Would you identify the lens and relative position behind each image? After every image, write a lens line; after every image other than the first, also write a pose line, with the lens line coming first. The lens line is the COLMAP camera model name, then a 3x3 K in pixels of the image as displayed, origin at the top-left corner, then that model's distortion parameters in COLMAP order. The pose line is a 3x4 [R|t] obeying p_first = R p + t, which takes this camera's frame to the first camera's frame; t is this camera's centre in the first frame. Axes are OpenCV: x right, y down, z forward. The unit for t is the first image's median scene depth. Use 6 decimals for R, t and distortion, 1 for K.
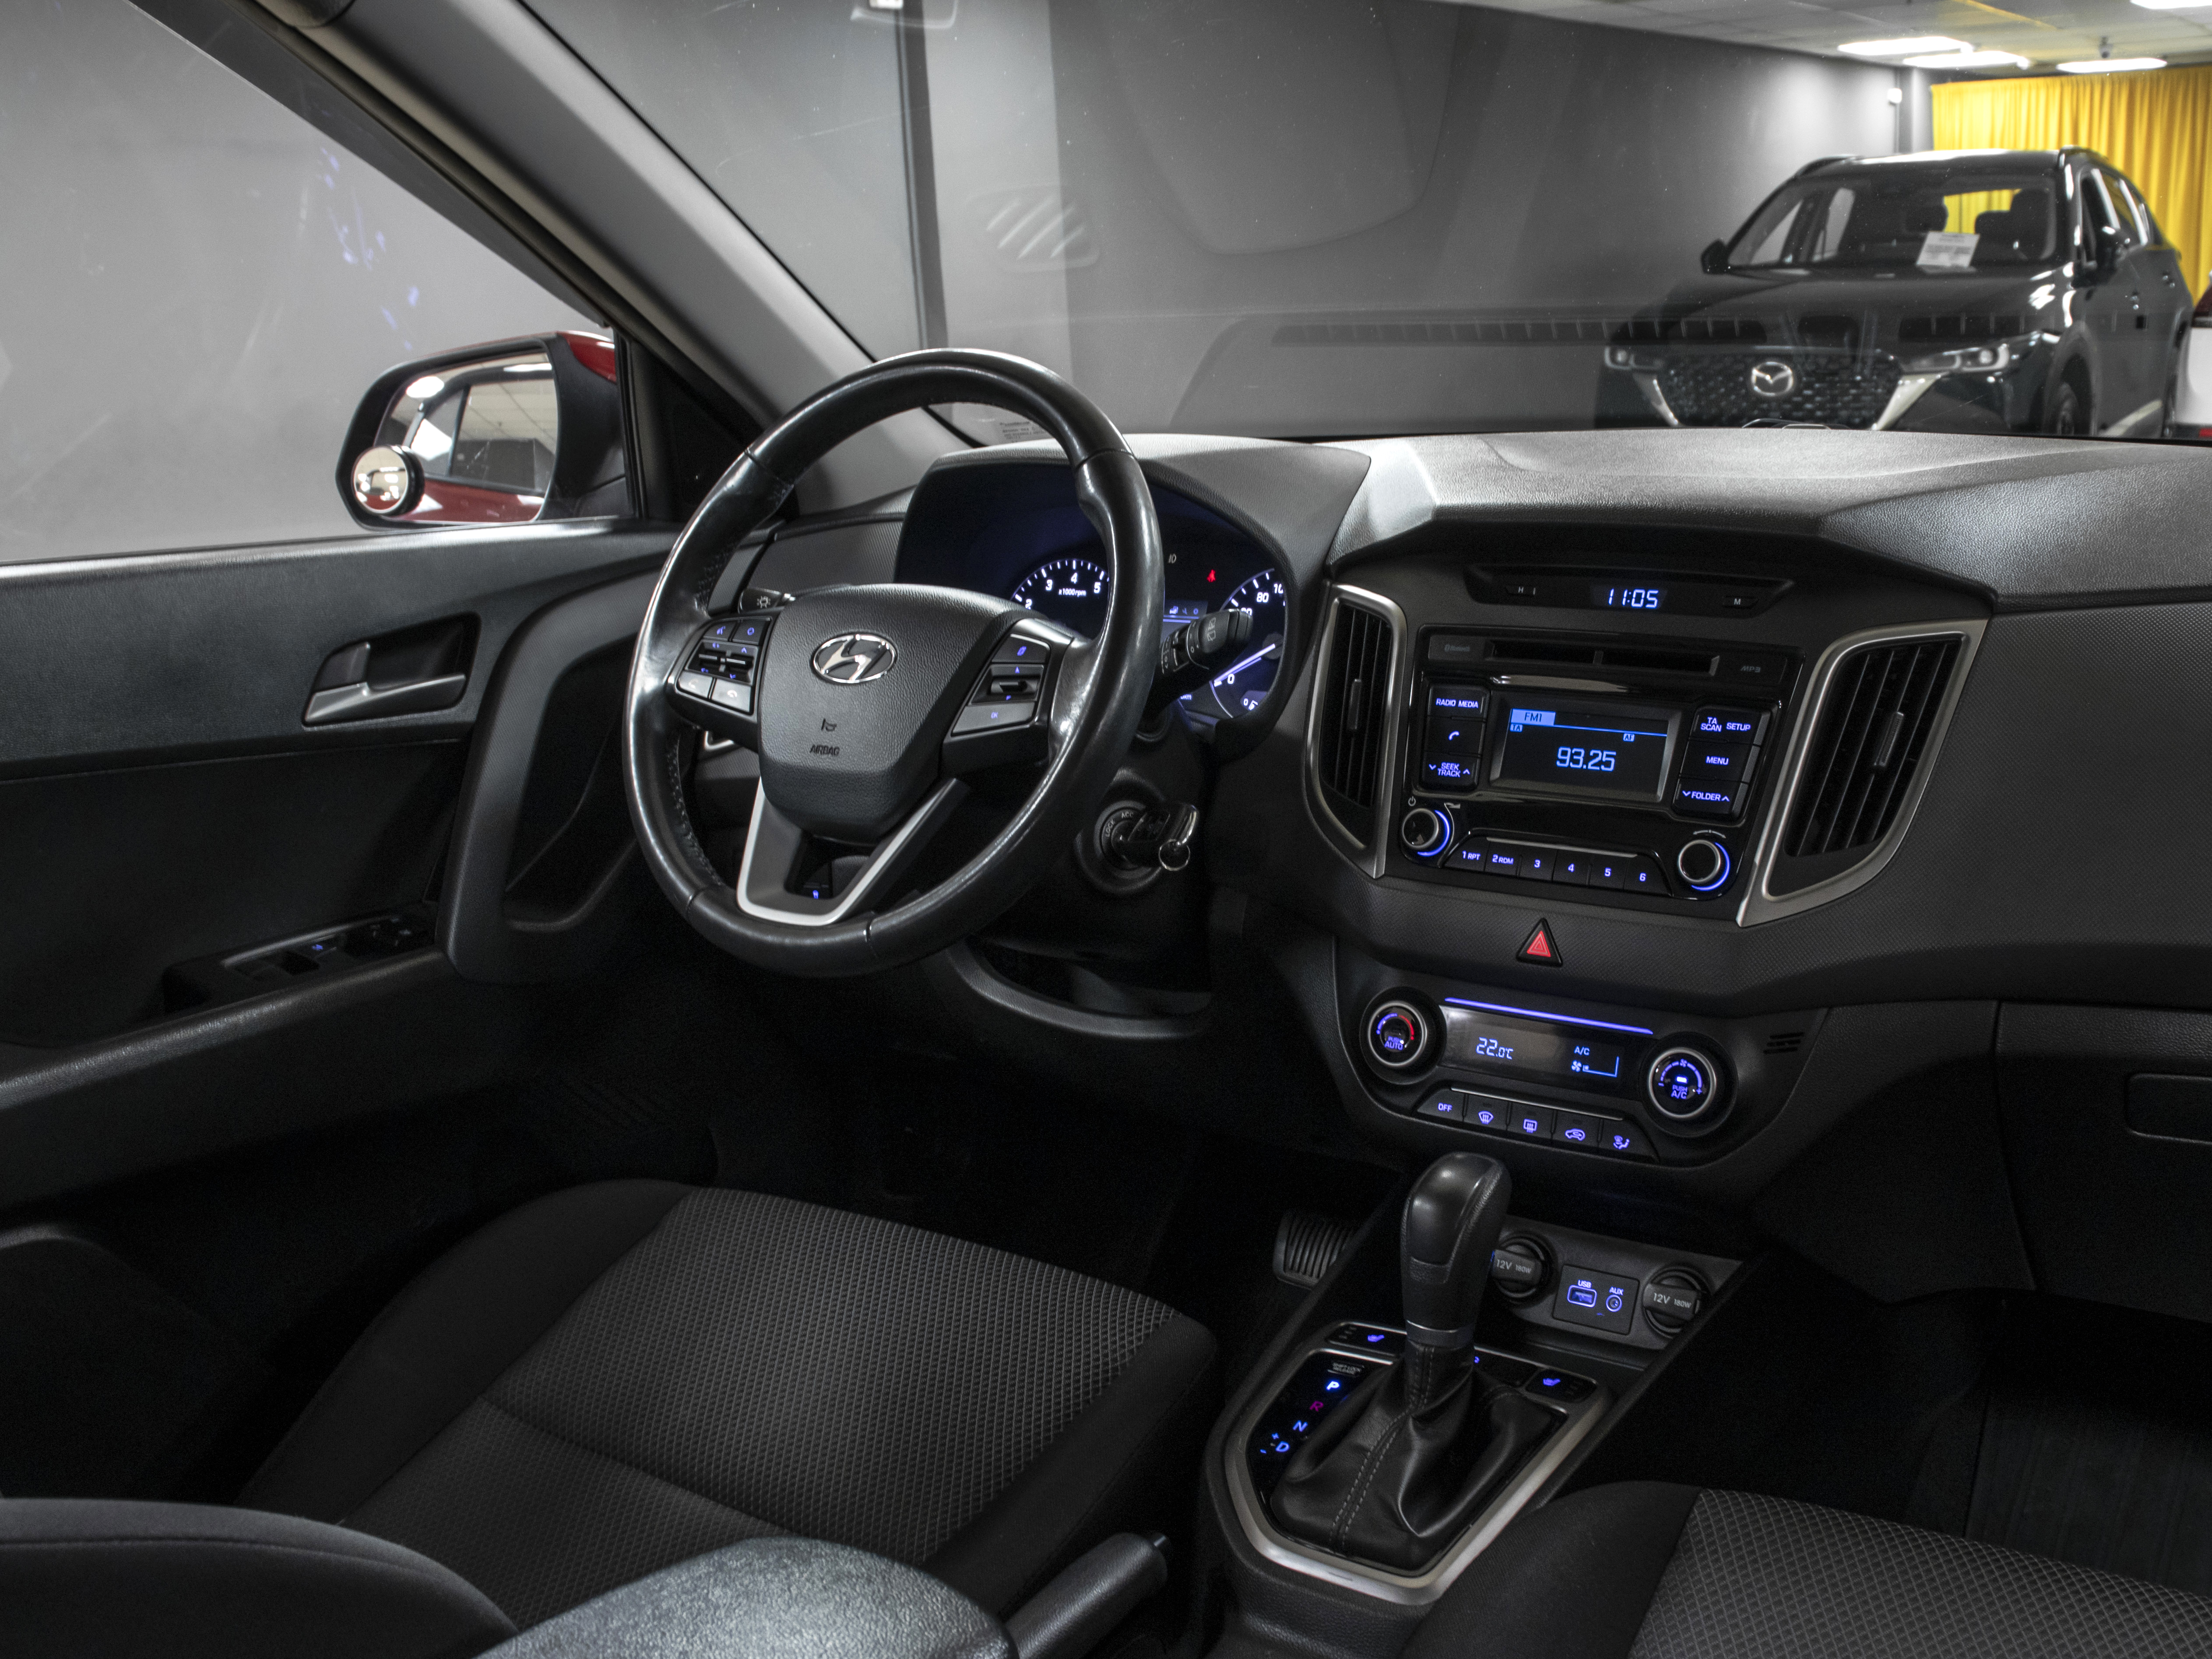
lens RADIAL K [[2227.1, 0, 1106.0], [0, 2227.1, 829.5], [0, 0, 1]] dist [-0.182920, 0.169901]
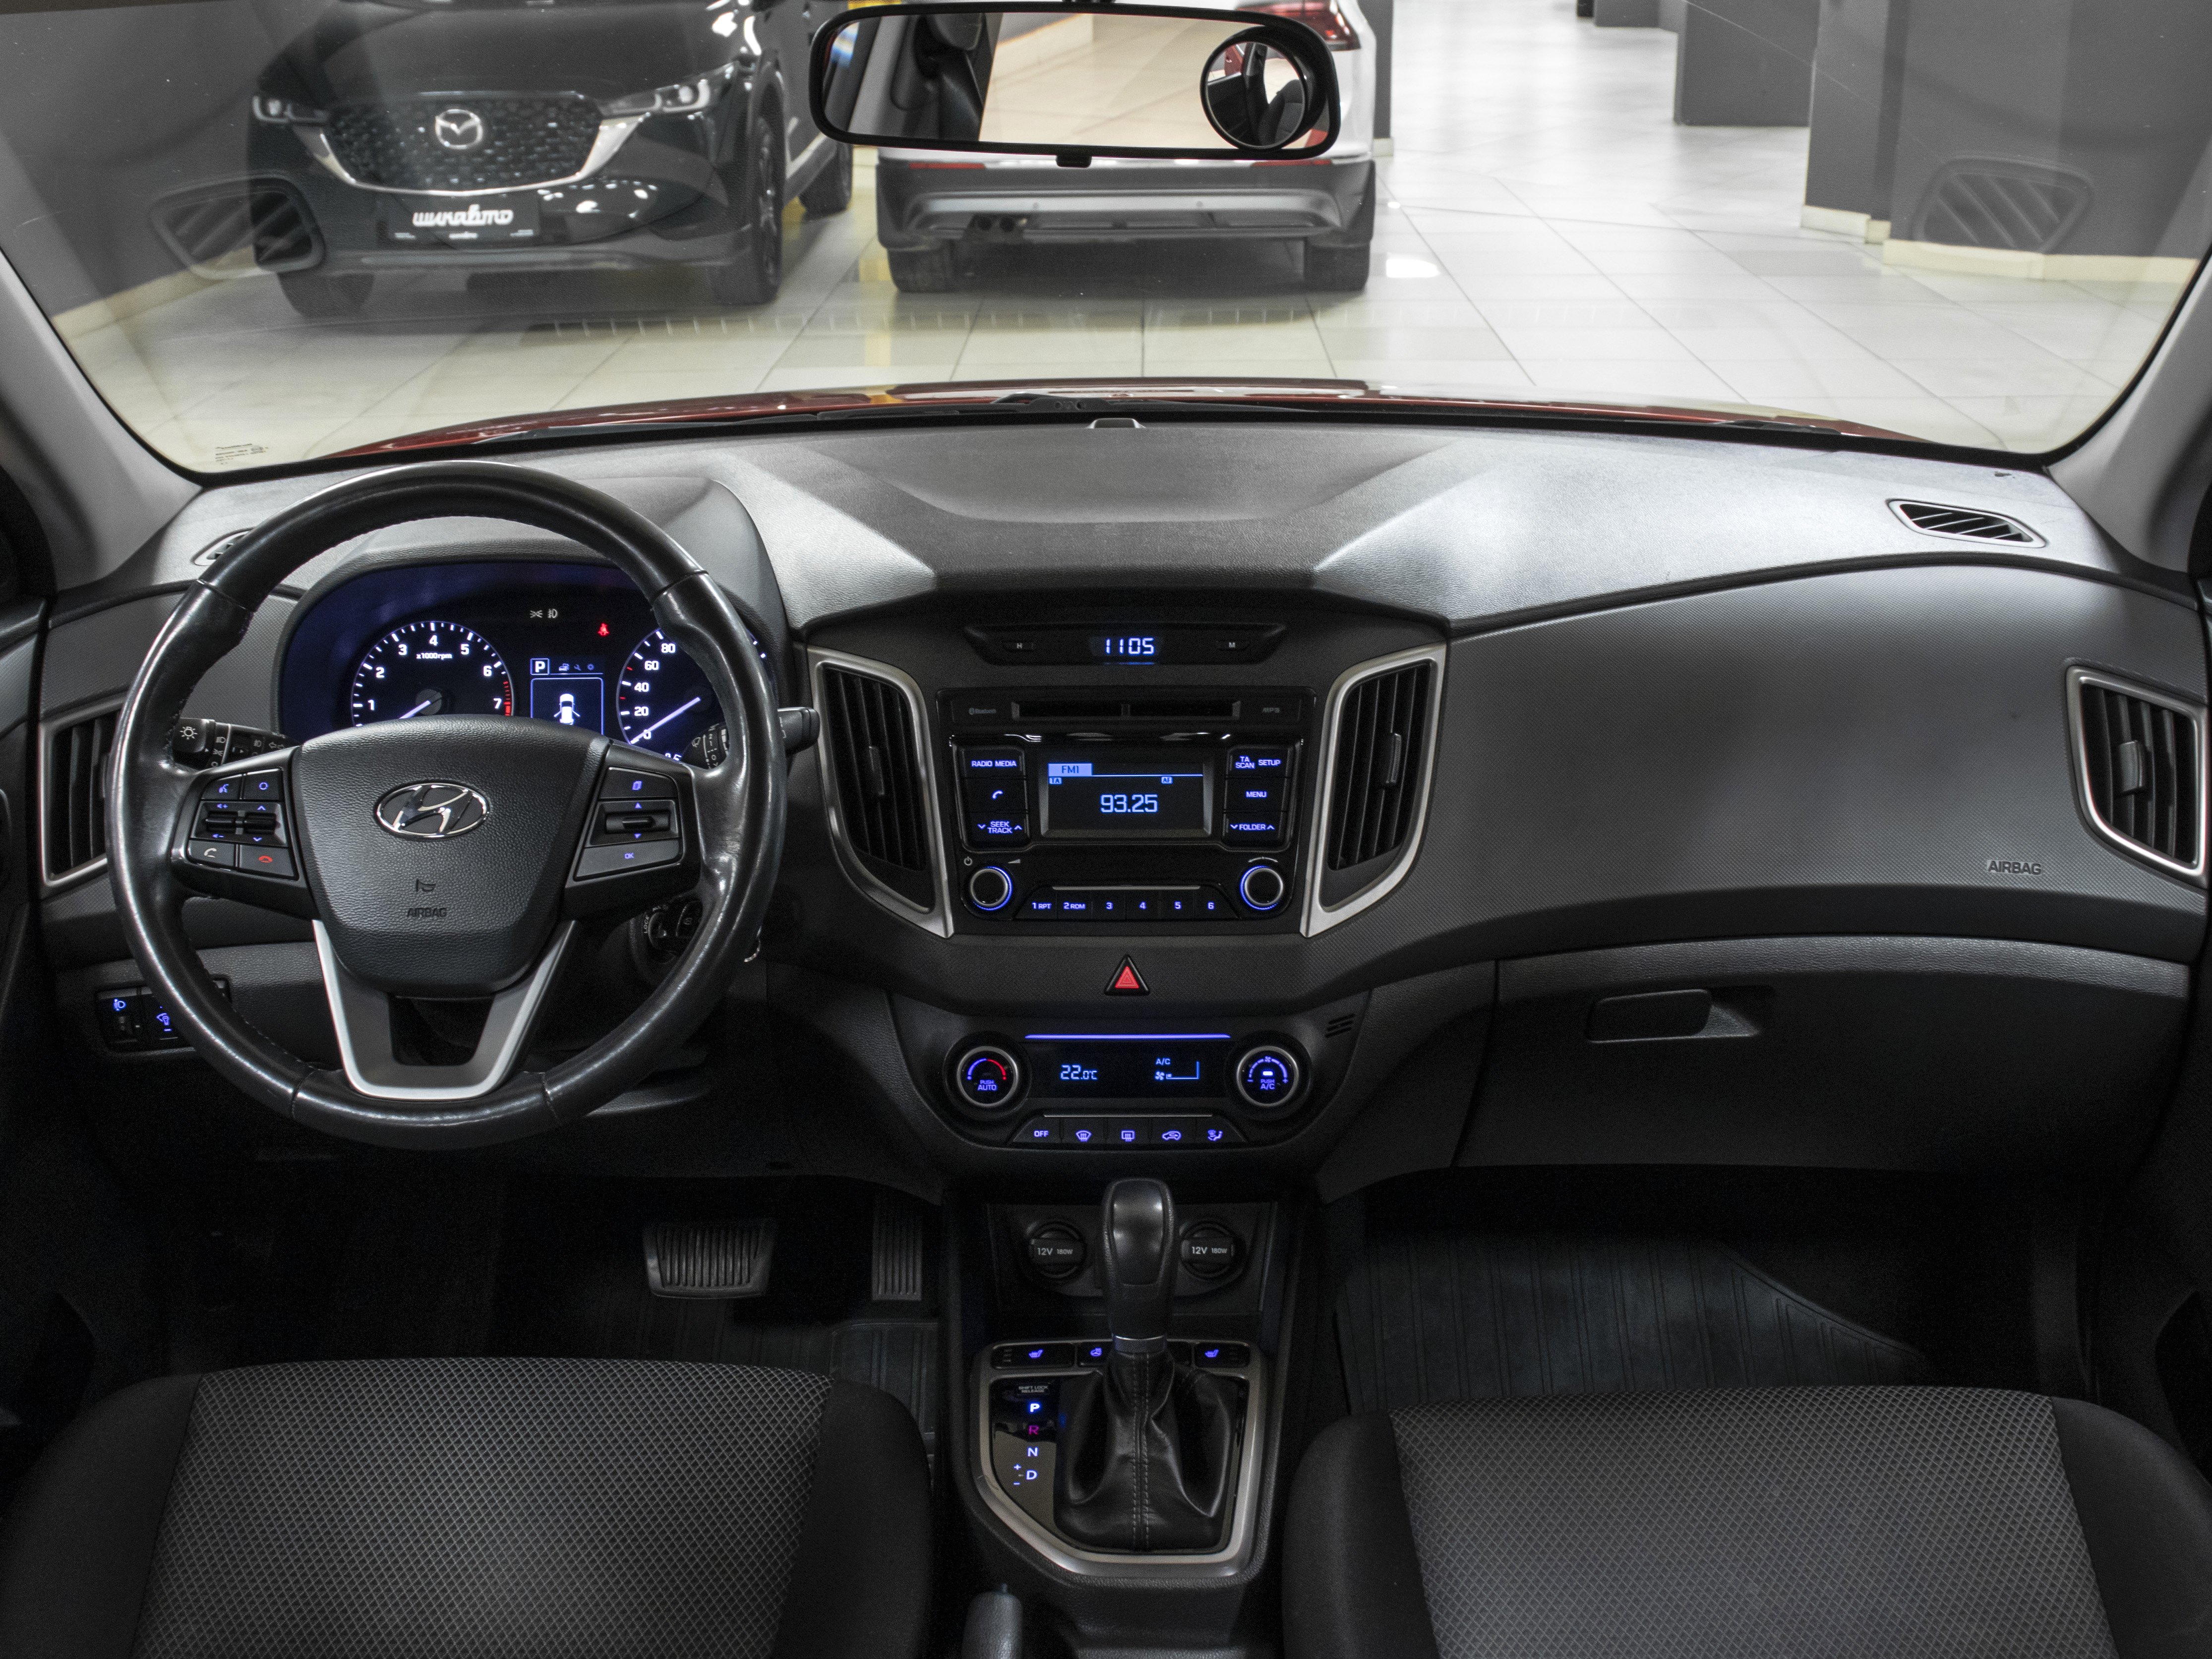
lens RADIAL K [[2532.9, 0, 1106.0], [0, 2532.9, 829.5], [0, 0, 1]] dist [-0.207177, 0.210834]
pose [[0.829395, -0.165713, 0.533519, -0.427013], [0.113182, 0.985032, 0.130005, -0.167706], [-0.547077, -0.047441, 0.835737, -0.050609]]
